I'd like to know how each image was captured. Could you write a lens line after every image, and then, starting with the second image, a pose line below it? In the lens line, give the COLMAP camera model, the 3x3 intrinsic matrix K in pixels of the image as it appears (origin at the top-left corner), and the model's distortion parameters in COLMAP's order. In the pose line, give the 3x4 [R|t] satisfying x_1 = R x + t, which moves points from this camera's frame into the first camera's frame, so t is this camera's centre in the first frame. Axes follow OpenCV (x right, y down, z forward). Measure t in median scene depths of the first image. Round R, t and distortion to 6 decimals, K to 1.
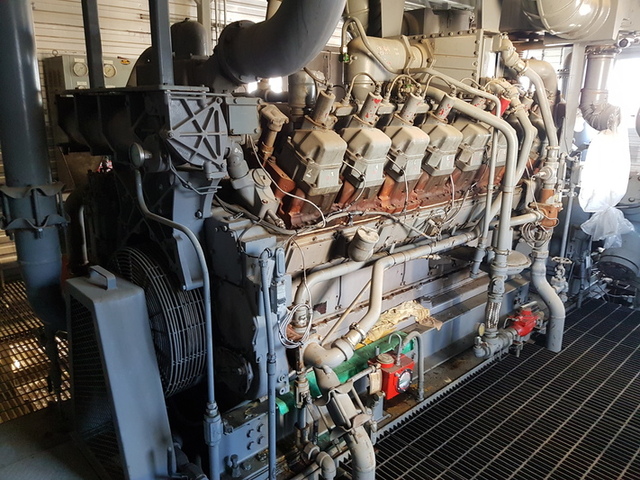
lens RADIAL K [[499.1, 0, 320.0], [0, 499.1, 240.0], [0, 0, 1]] dist [-0.105659, -0.003148]
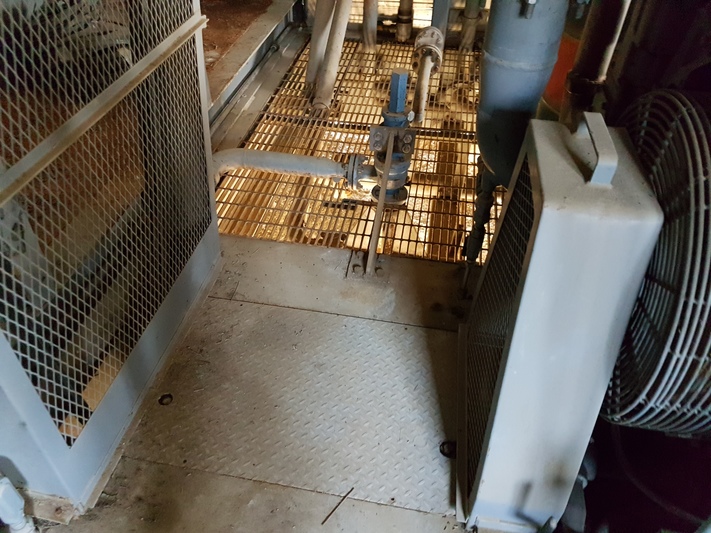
lens RADIAL K [[572.5, 0, 355.5], [0, 572.5, 266.5], [0, 0, 1]] dist [0.009403, -0.055430]
pose [[0.604009, 0.518010, -0.605672, -0.191189], [-0.213733, 0.837407, 0.503058, -0.057903], [0.767783, -0.174400, 0.616517, 0.462099]]
